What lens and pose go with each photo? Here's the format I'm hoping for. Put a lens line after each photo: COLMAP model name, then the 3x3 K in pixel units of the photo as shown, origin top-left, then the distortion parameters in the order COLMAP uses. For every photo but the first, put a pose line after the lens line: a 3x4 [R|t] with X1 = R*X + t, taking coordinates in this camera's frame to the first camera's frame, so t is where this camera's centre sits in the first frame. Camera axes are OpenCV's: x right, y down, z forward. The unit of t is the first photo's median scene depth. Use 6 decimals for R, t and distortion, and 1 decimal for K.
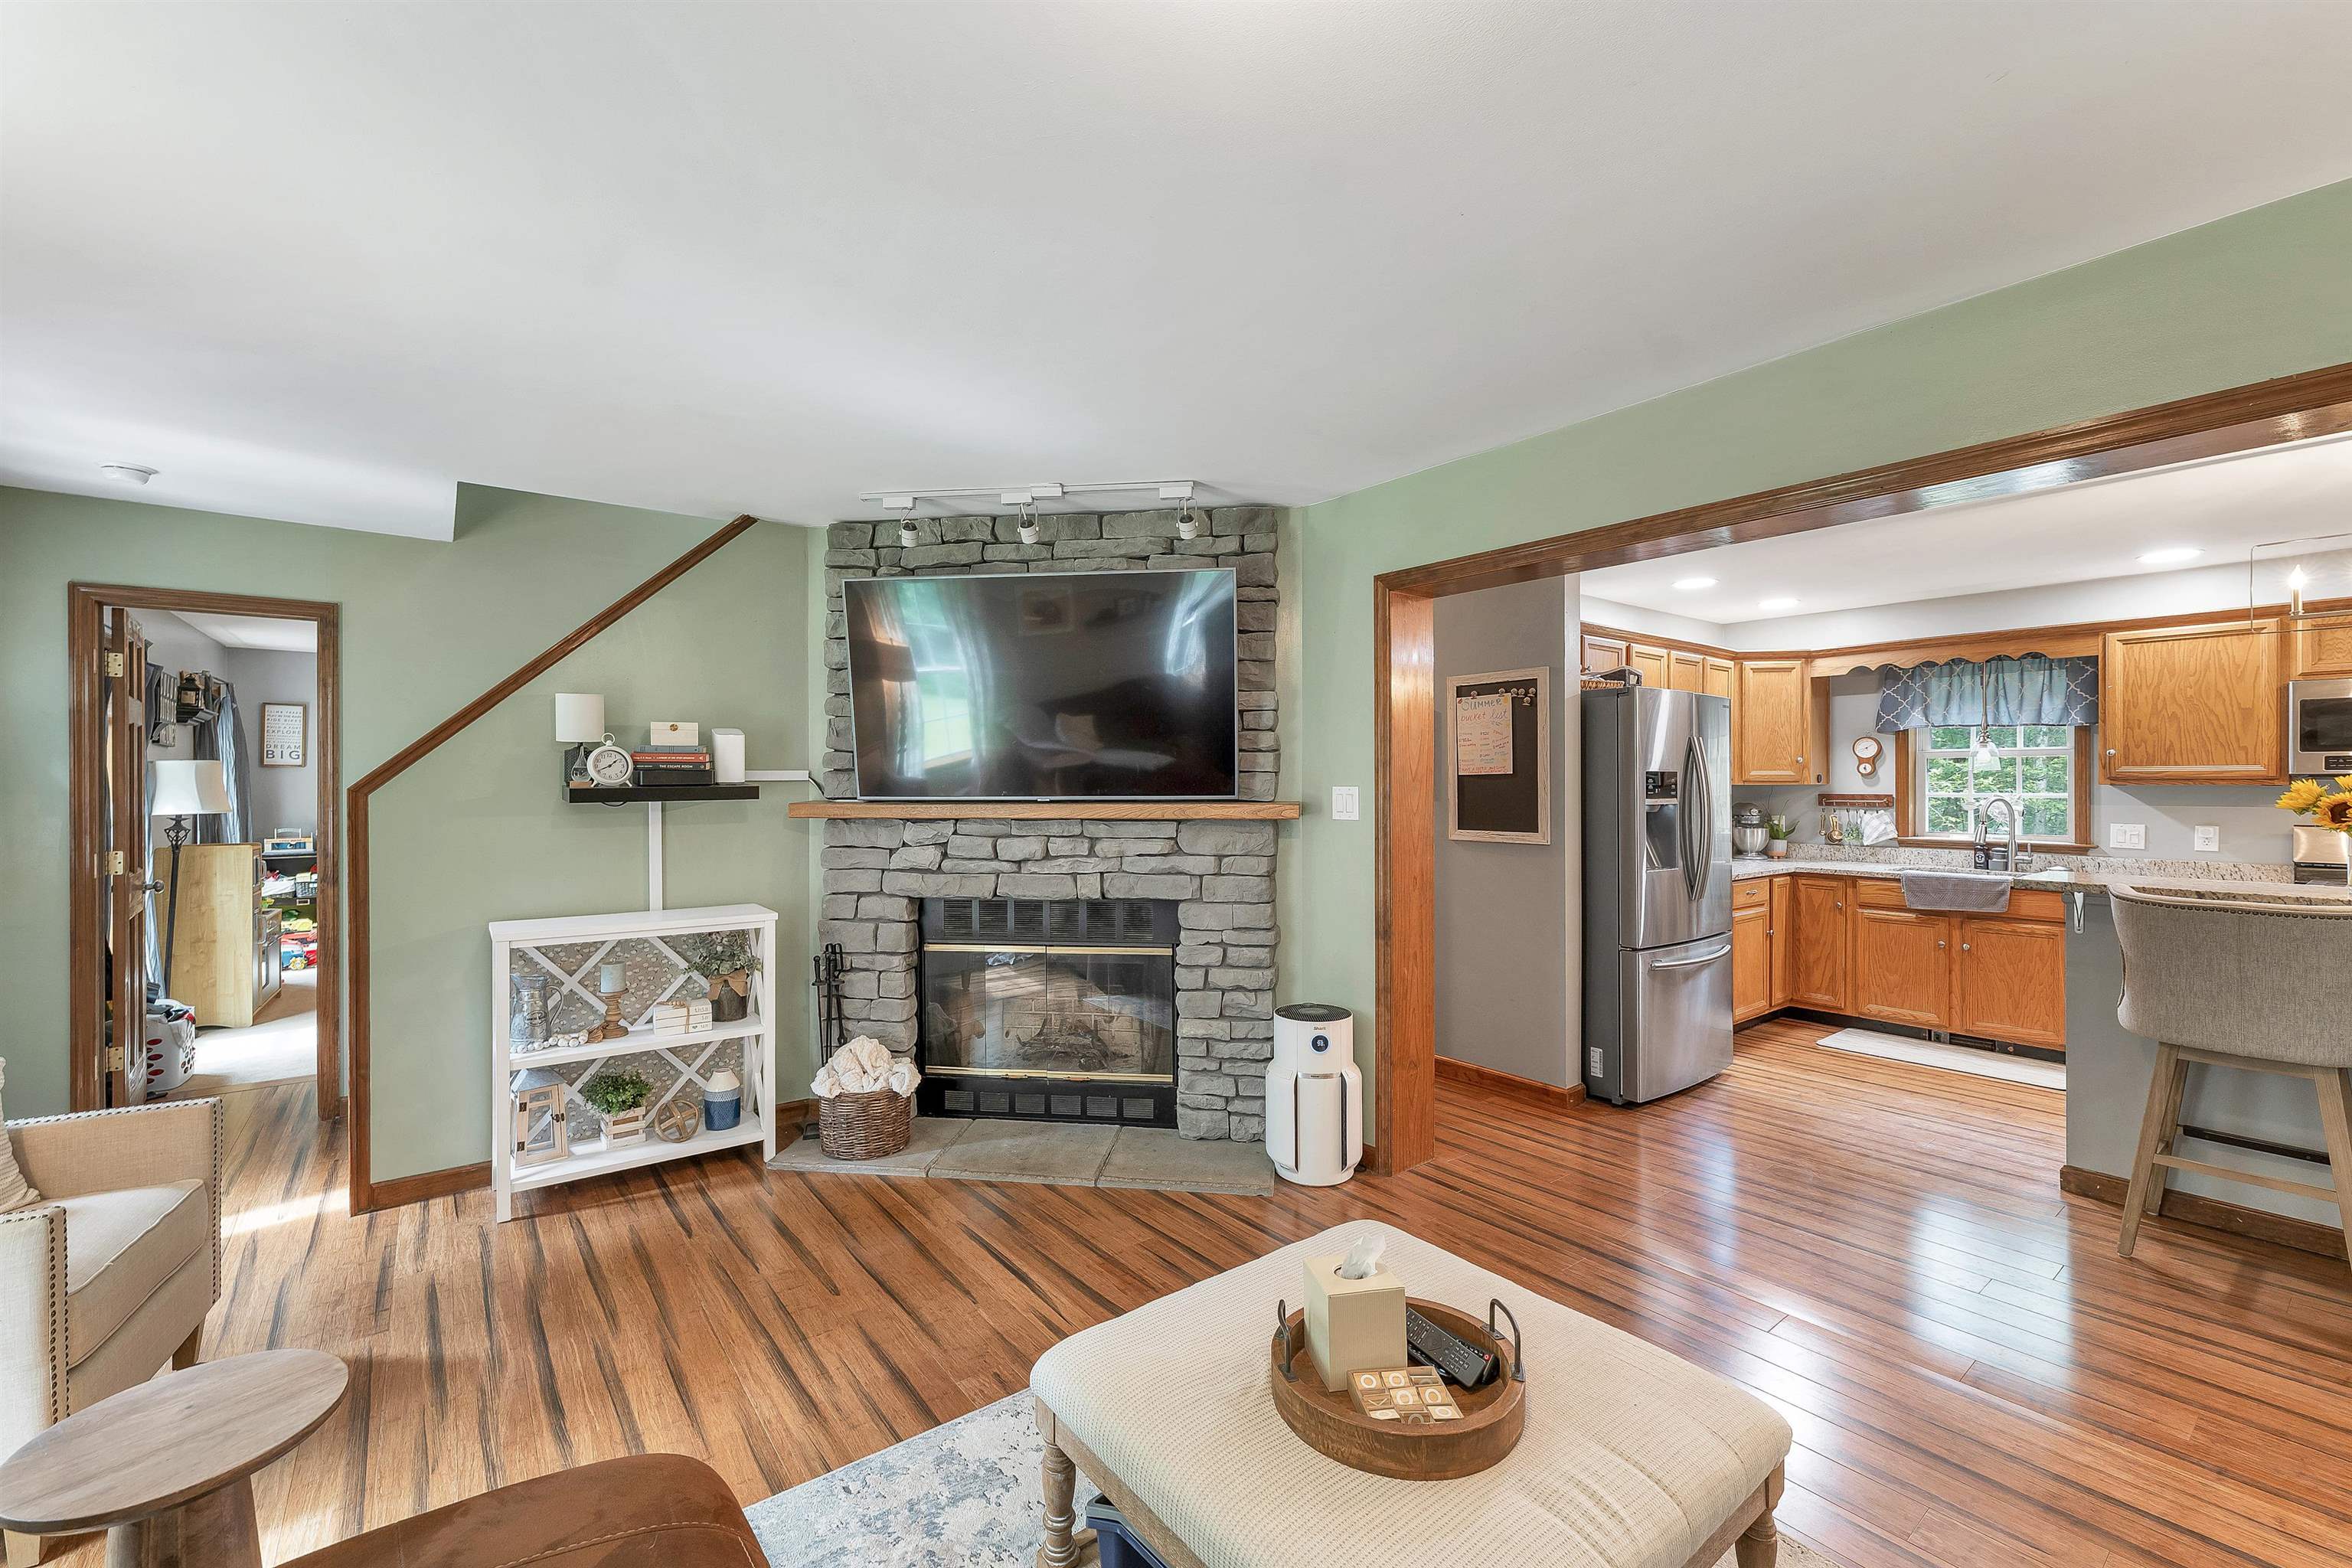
lens RADIAL K [[972.6, 0, 1163.6], [0, 972.6, 784.5], [0, 0, 1]] dist [-0.000905, 0.000352]
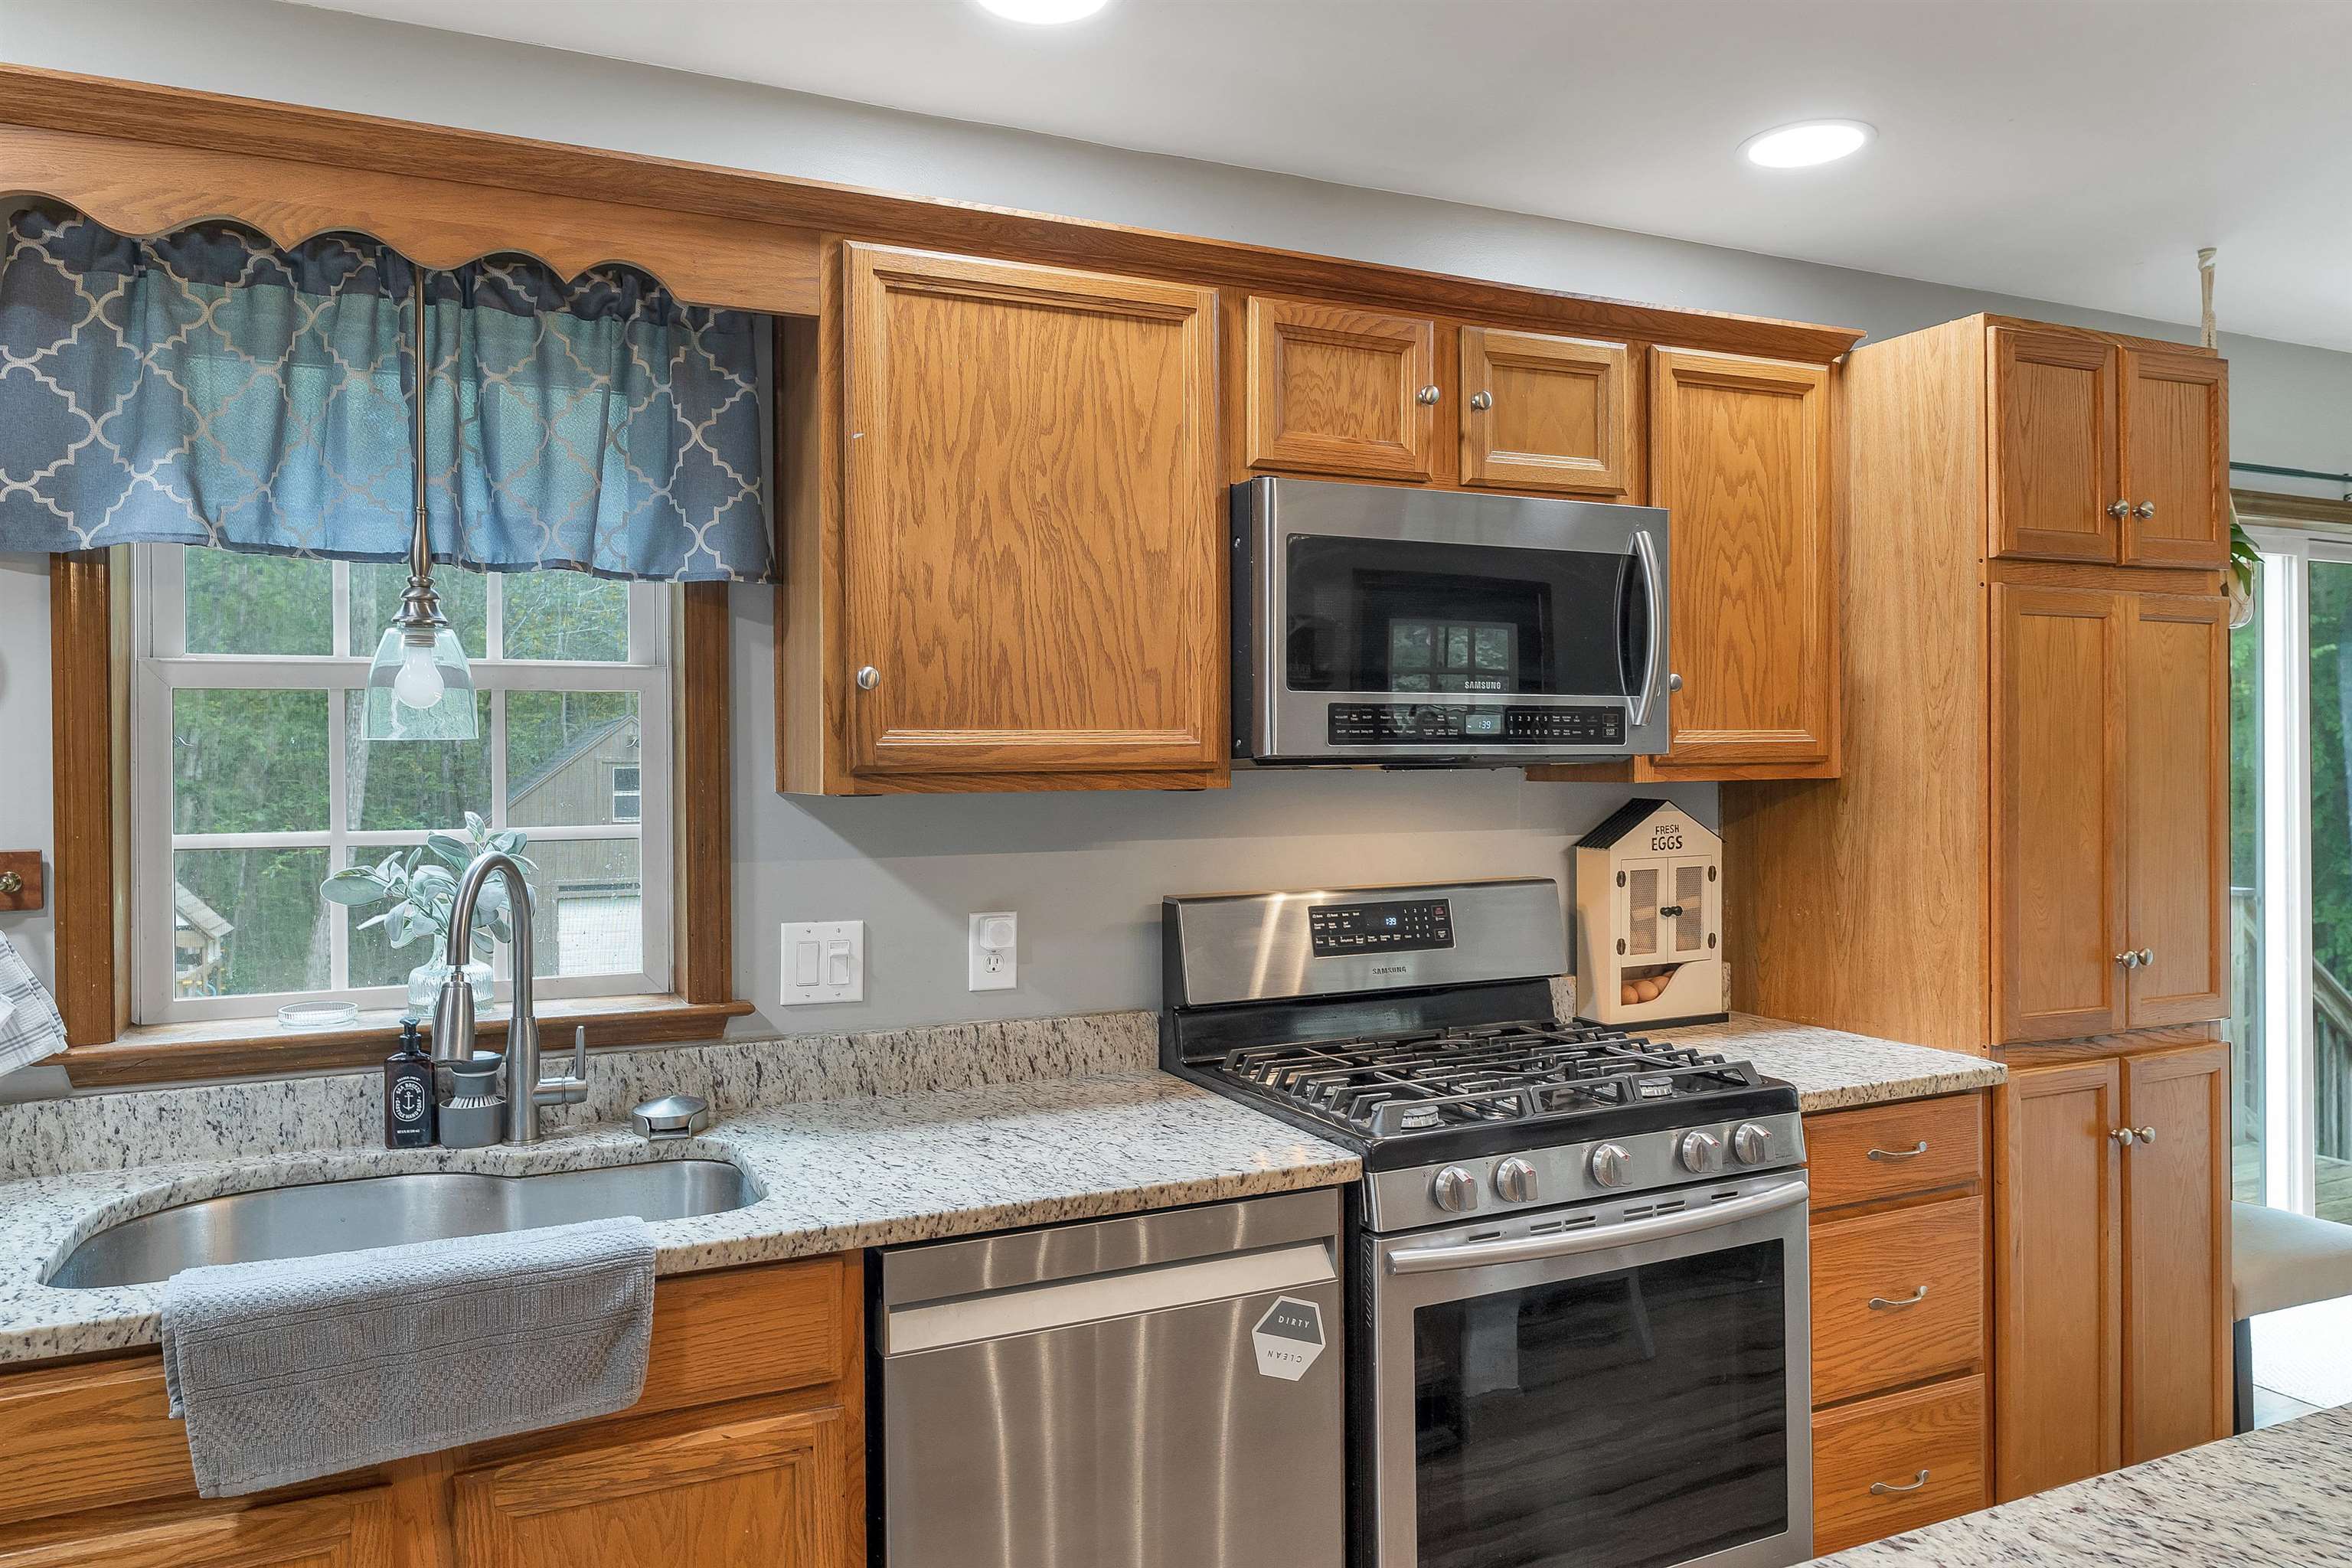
lens RADIAL K [[1603.8, 0, 1180.3], [0, 1603.8, 756.4], [0, 0, 1]] dist [-0.007901, 0.004873]
pose [[0.223855, -0.001780, 0.974621, 0.497129], [0.009651, 0.999953, -0.000390, -0.008610], [-0.974575, 0.009493, 0.223862, 0.725962]]
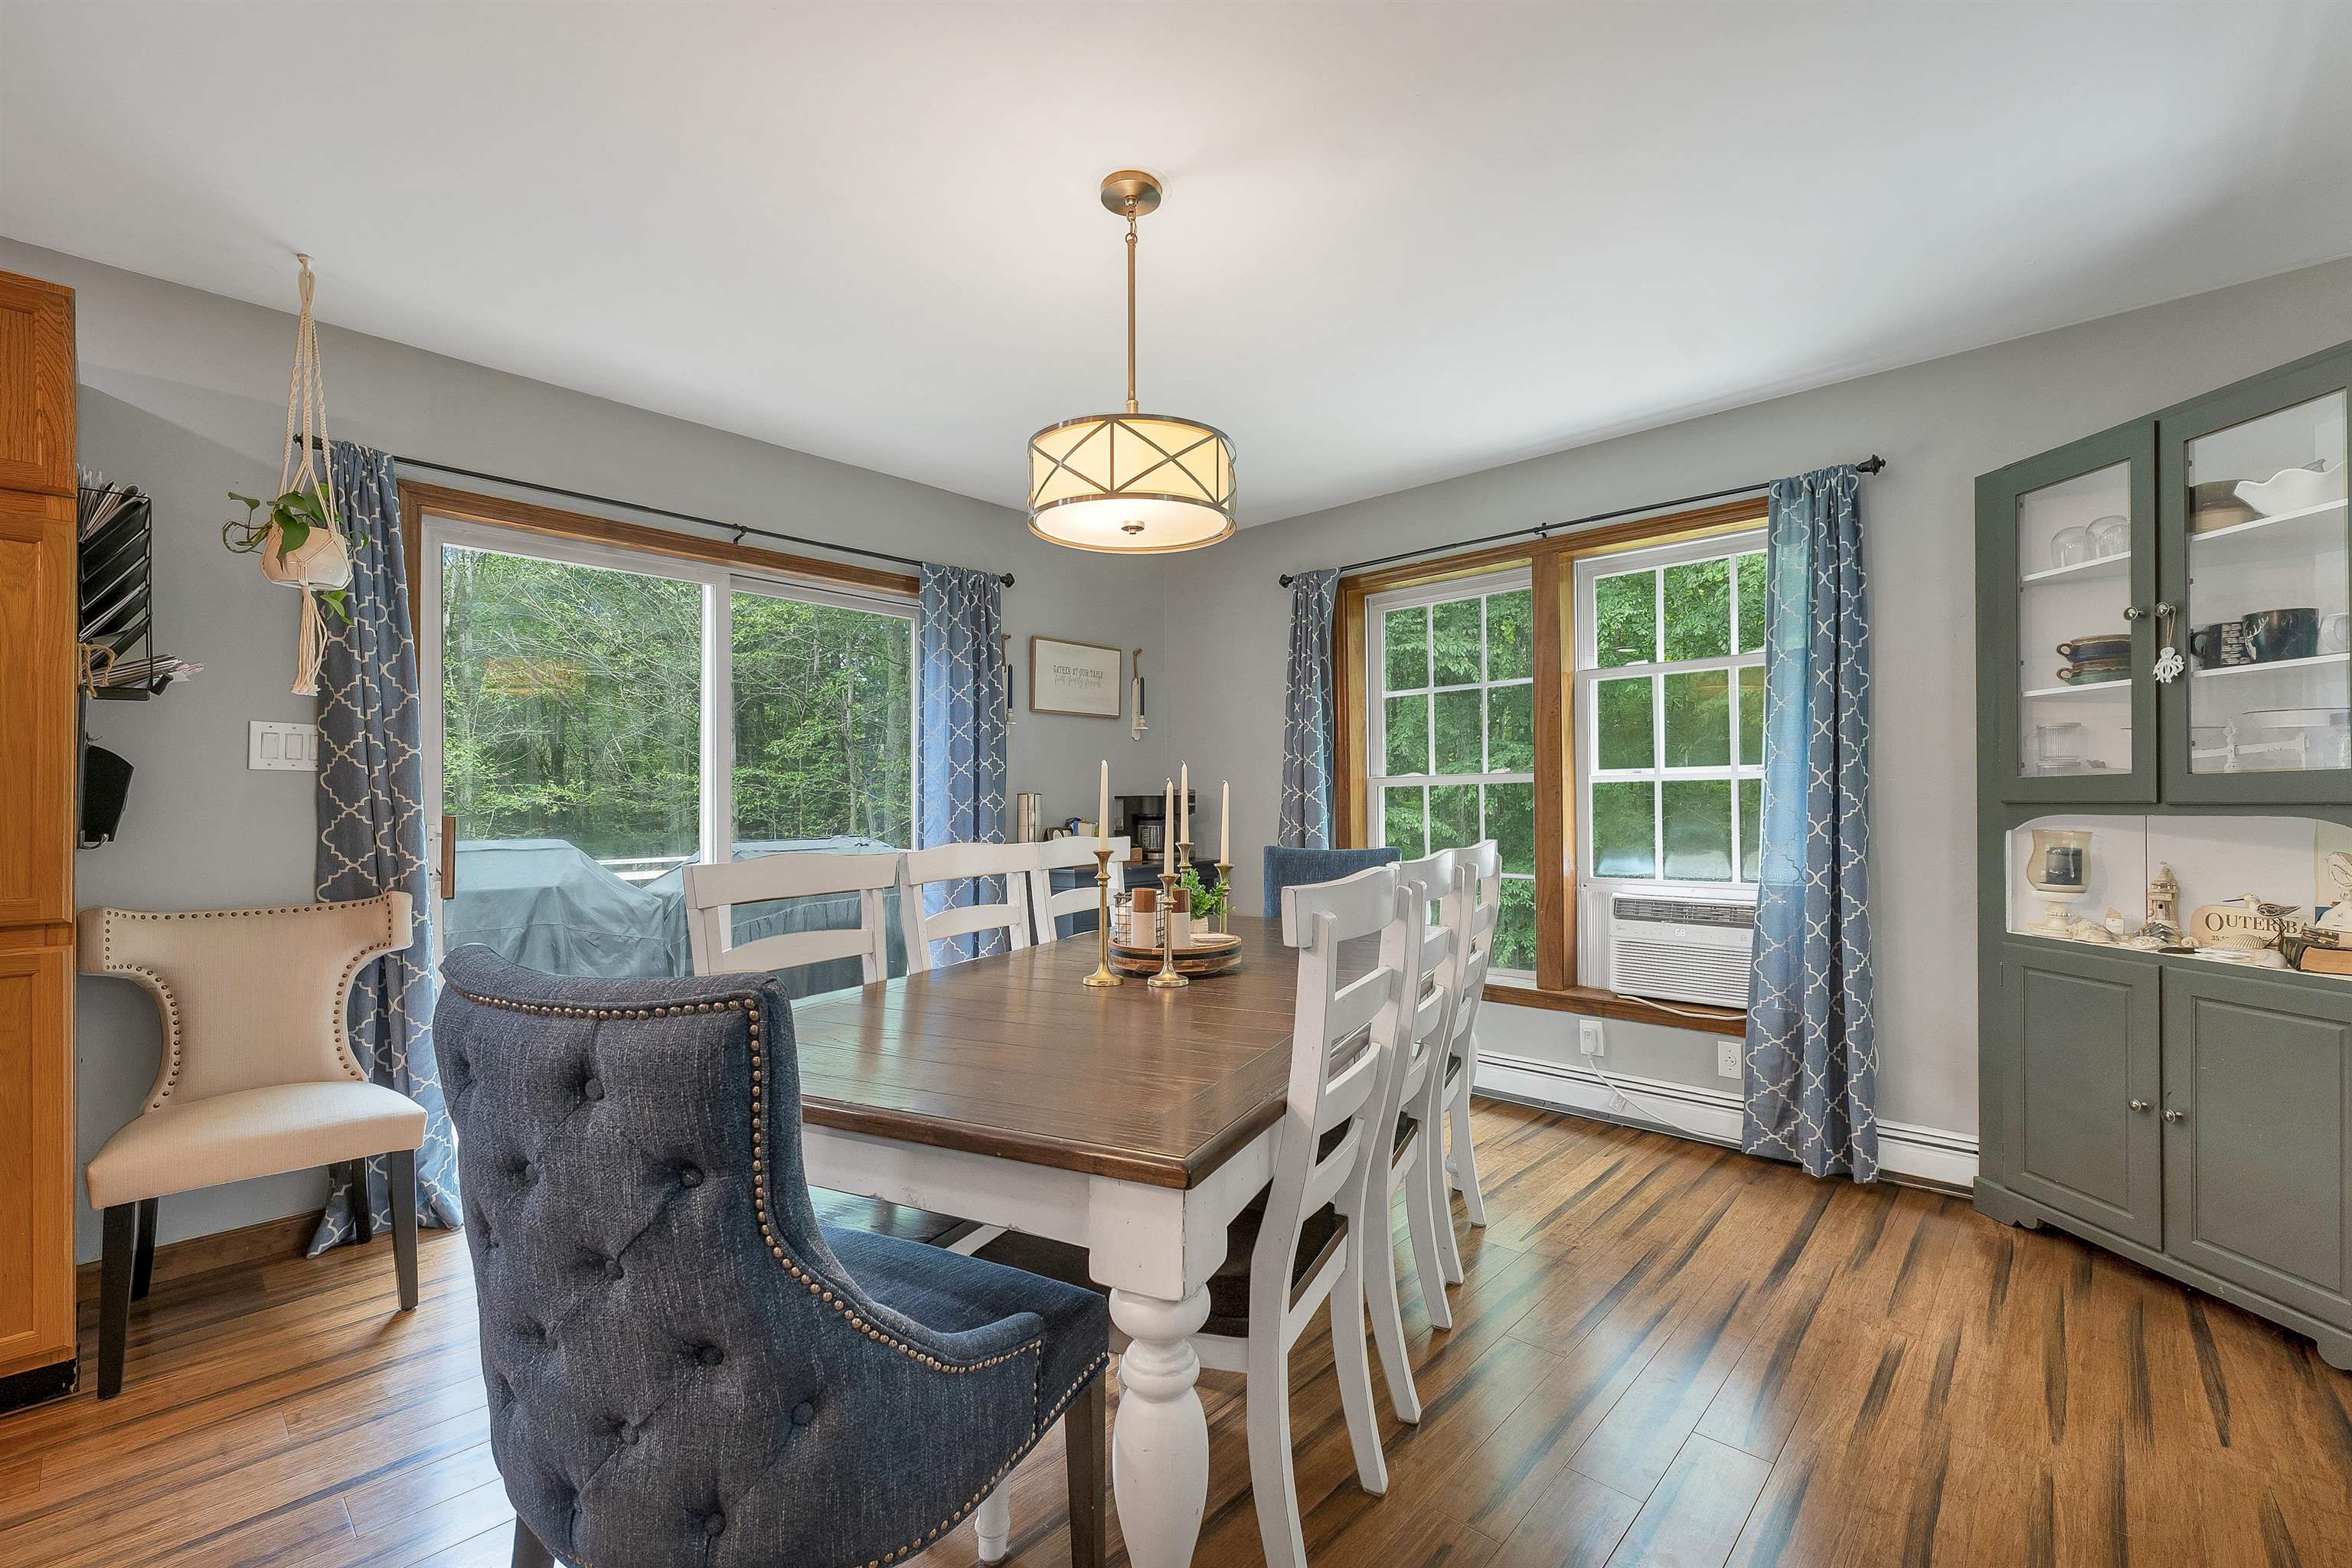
lens RADIAL K [[972.6, 0, 1198.7], [0, 972.6, 796.2], [0, 0, 1]] dist [-0.000905, 0.000352]
pose [[-0.161347, 0.010215, 0.986845, 0.698910], [0.005699, 0.999939, -0.009418, 0.044497], [-0.986881, 0.004104, -0.161395, 0.161170]]
